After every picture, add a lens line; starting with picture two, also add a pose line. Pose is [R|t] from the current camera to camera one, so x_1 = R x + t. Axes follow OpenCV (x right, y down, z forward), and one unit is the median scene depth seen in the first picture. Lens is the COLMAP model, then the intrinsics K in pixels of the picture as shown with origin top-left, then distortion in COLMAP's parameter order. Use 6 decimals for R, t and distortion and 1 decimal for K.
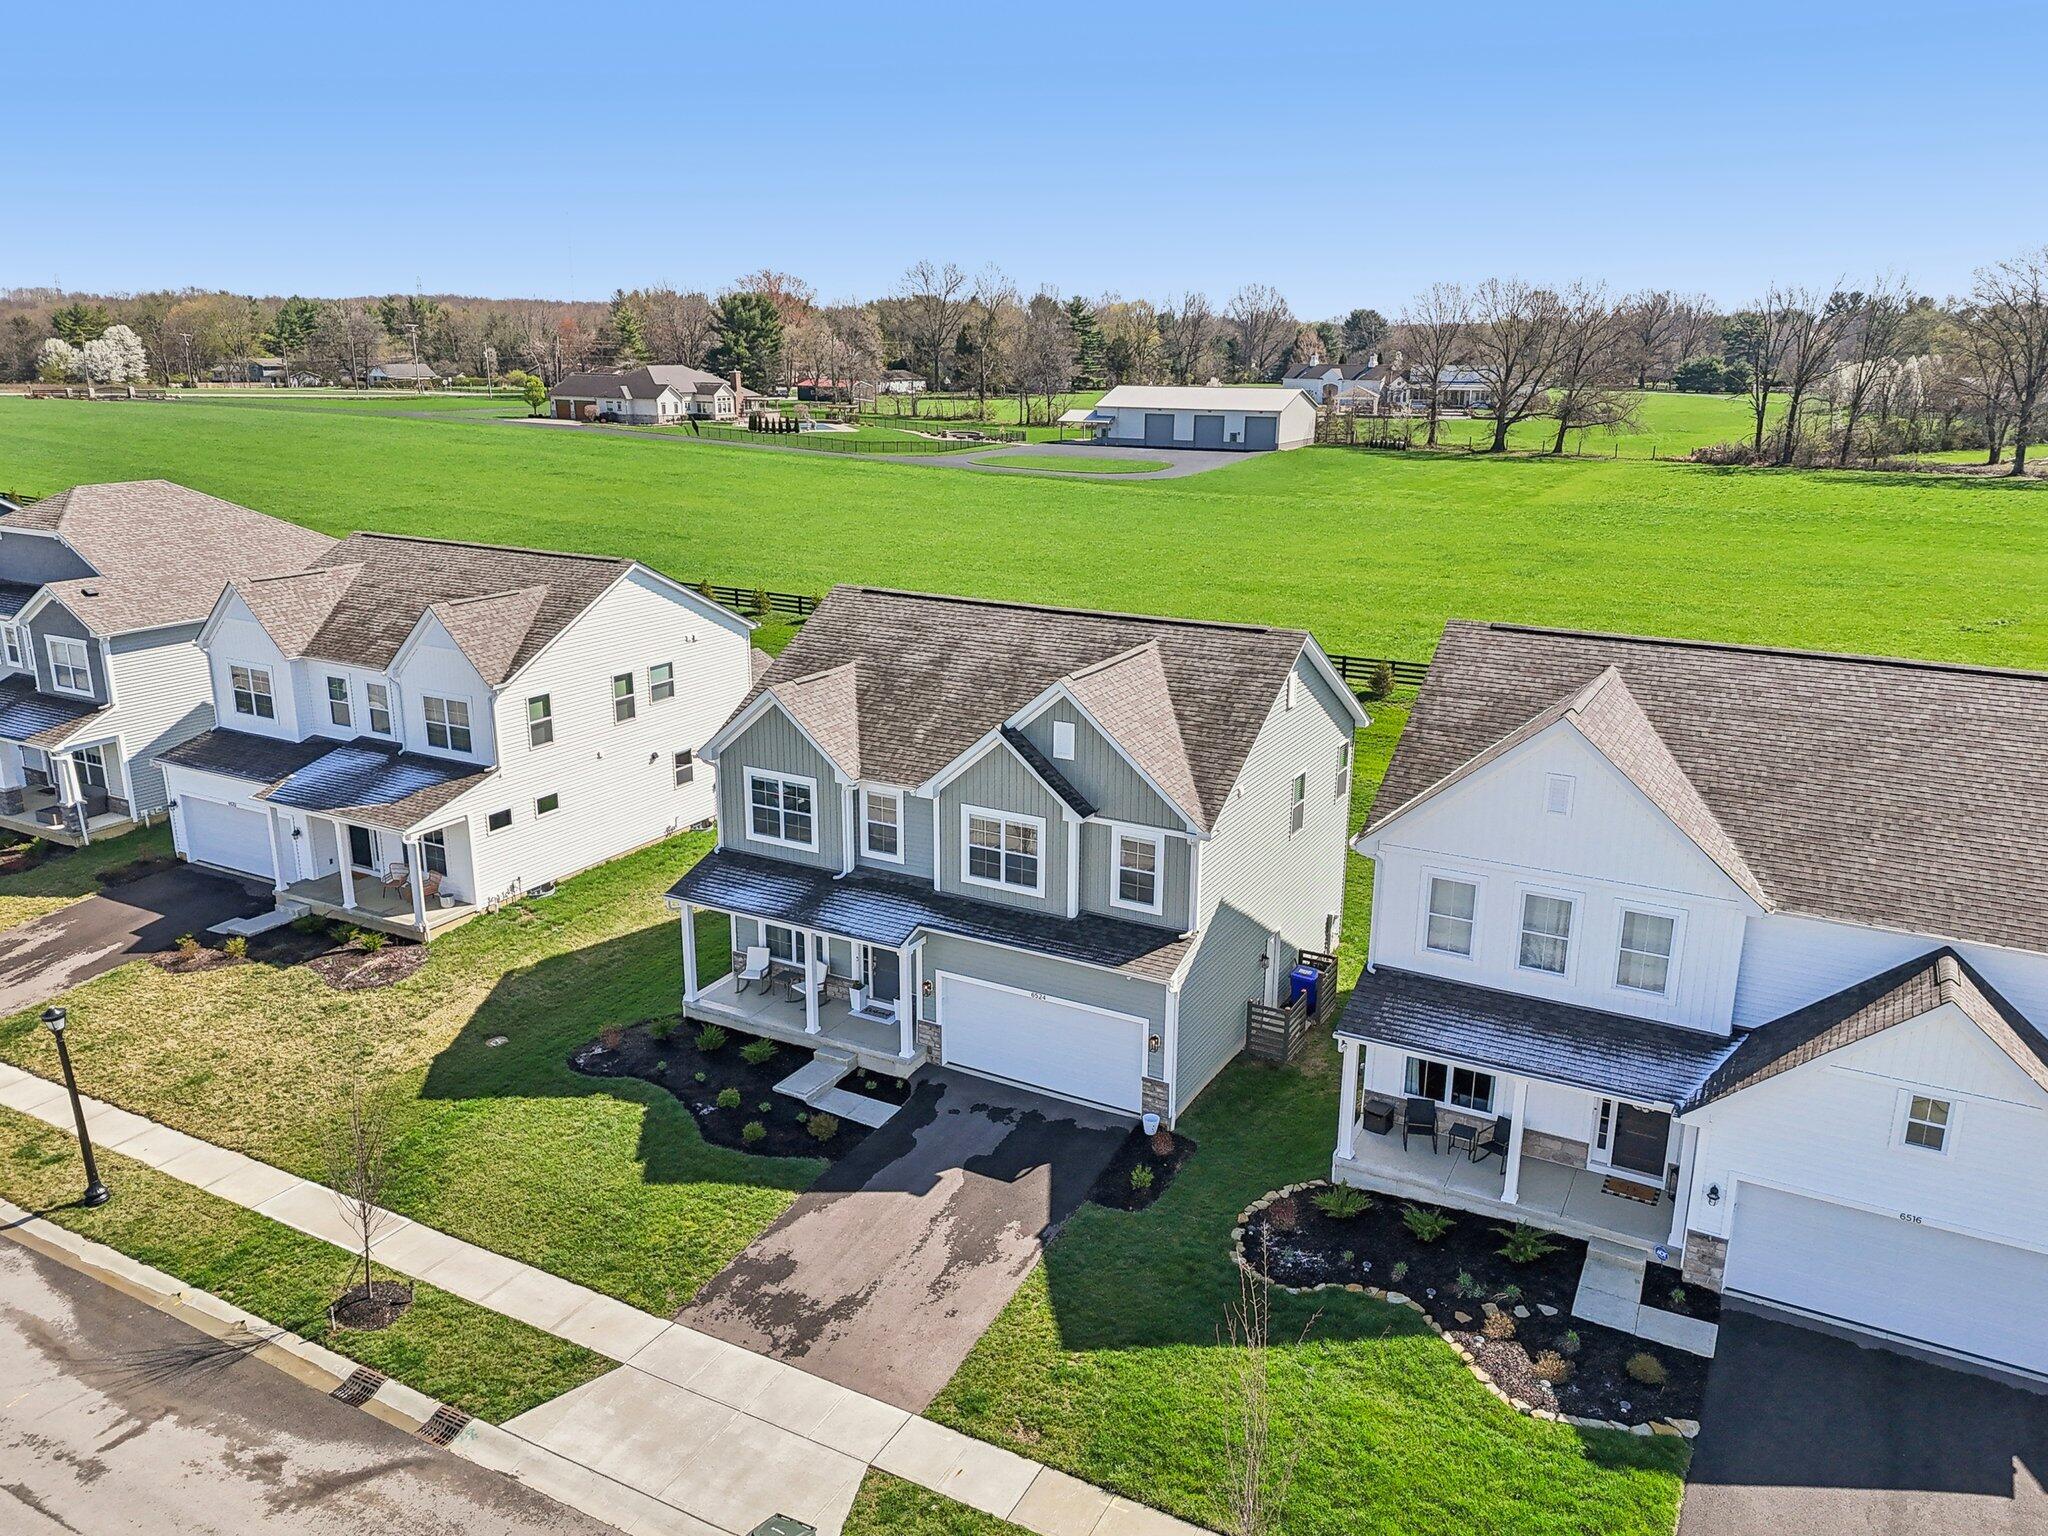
lens RADIAL K [[1509.5, 0, 1023.6], [0, 1509.5, 755.3], [0, 0, 1]] dist [0.076464, -0.079246]
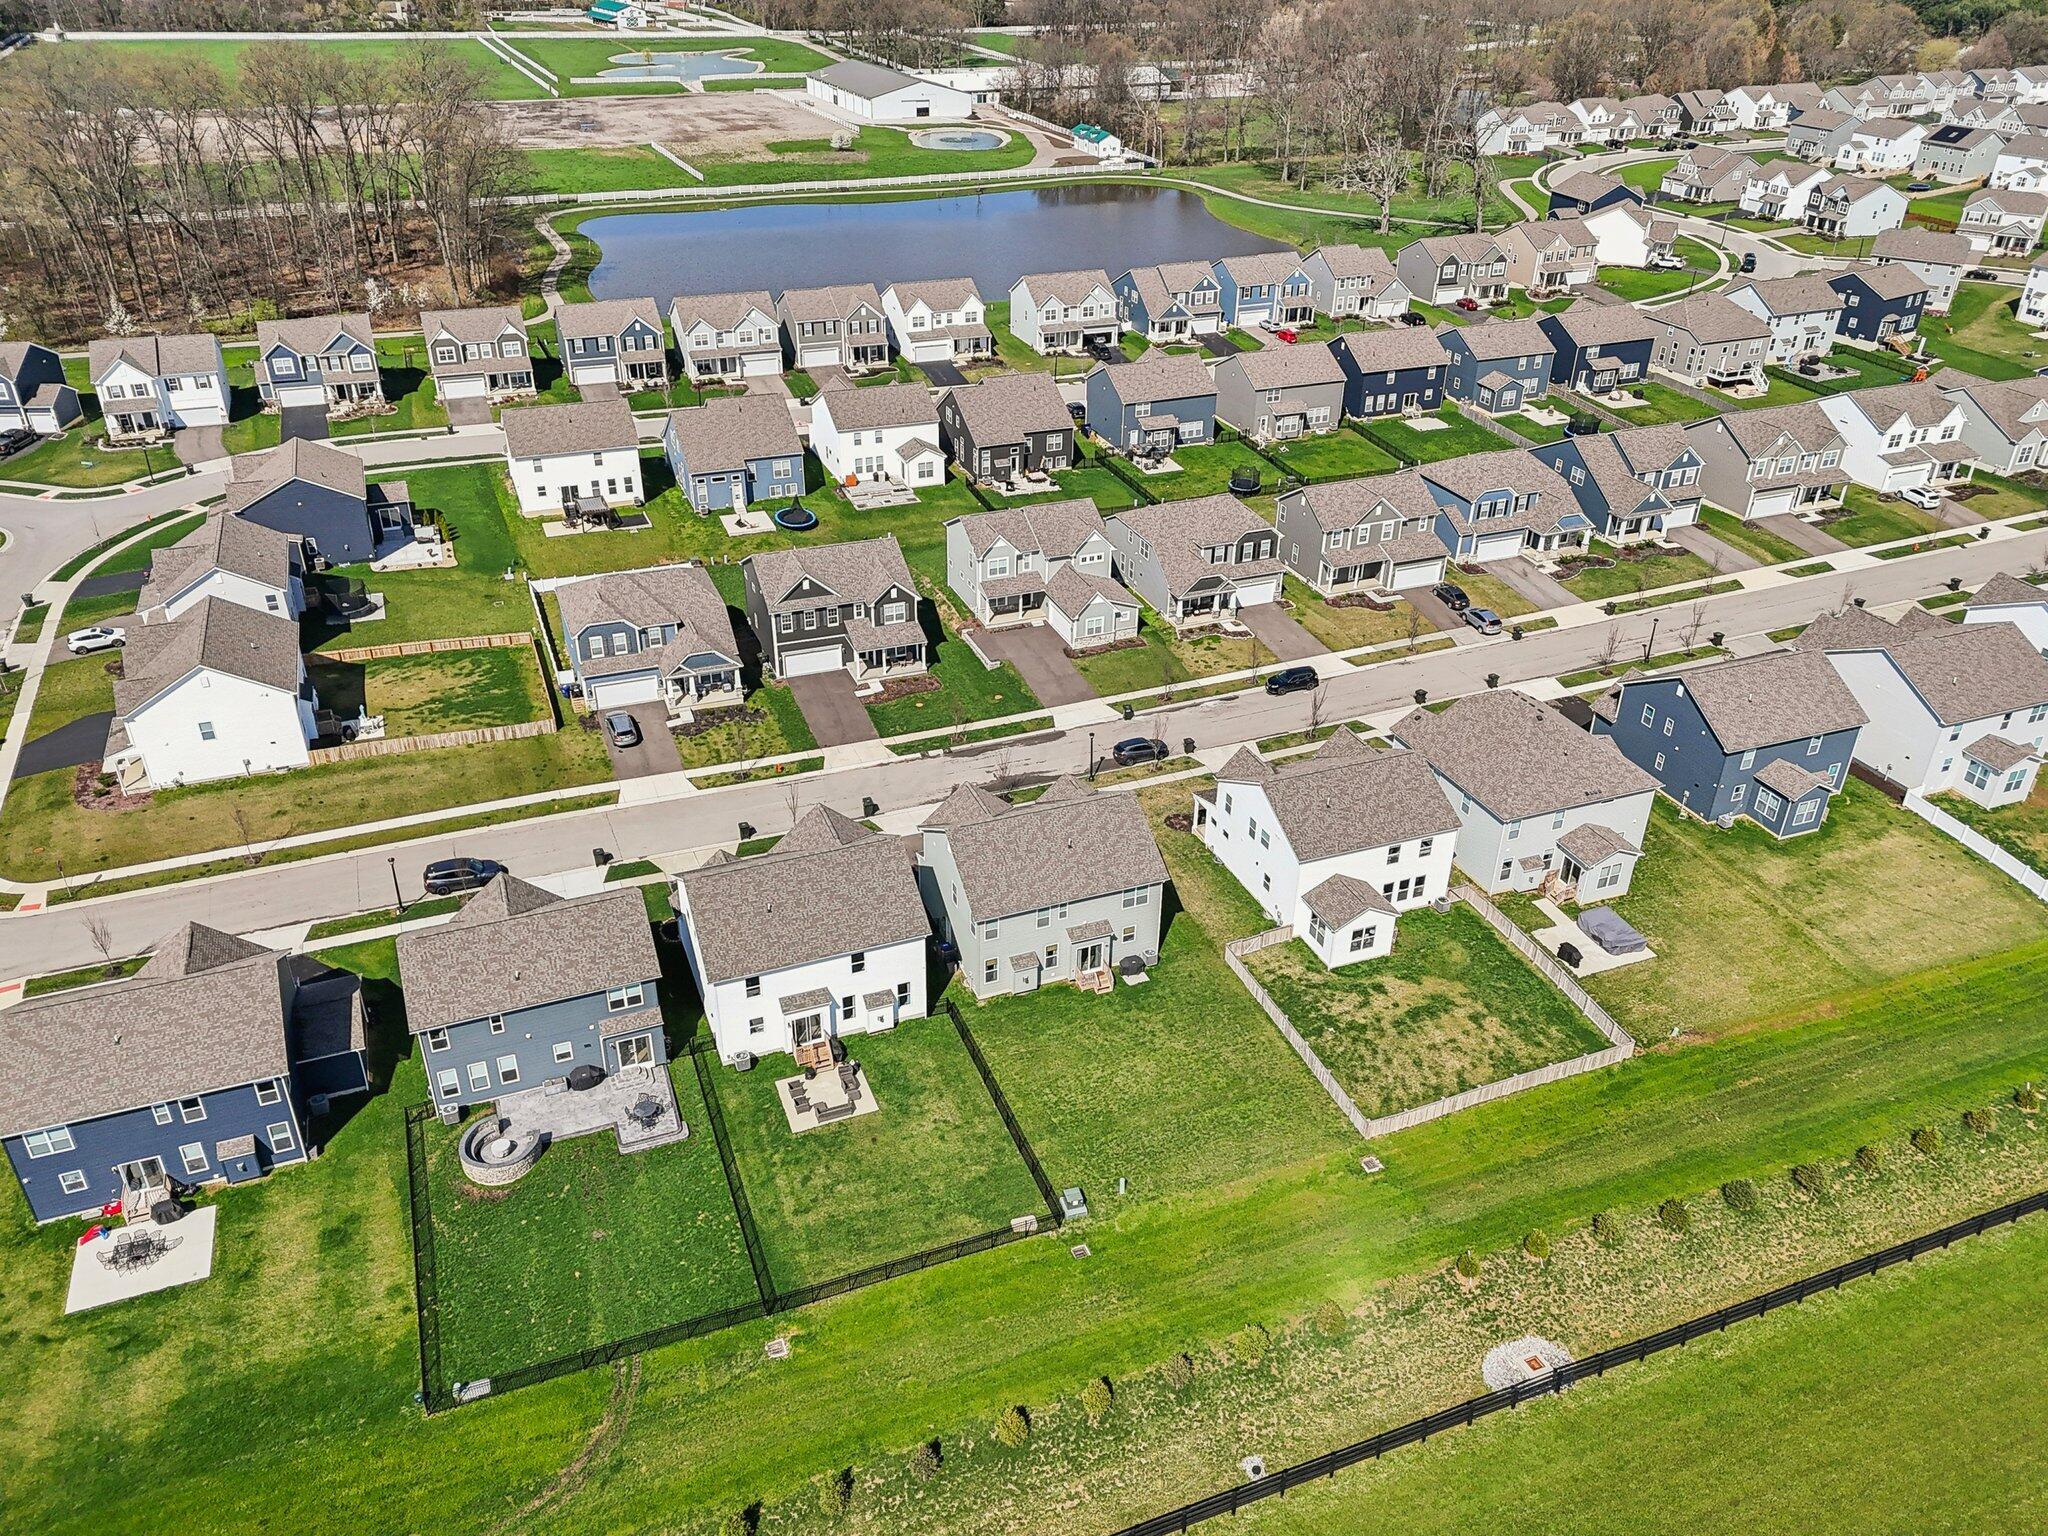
lens RADIAL K [[1509.5, 0, 1029.8], [0, 1509.5, 753.9], [0, 0, 1]] dist [0.076464, -0.079246]
pose [[-0.637601, 0.369045, -0.676218, 1.928714], [-0.221406, 0.752968, 0.619693, -1.958088], [0.737865, 0.544835, -0.398384, 2.193308]]
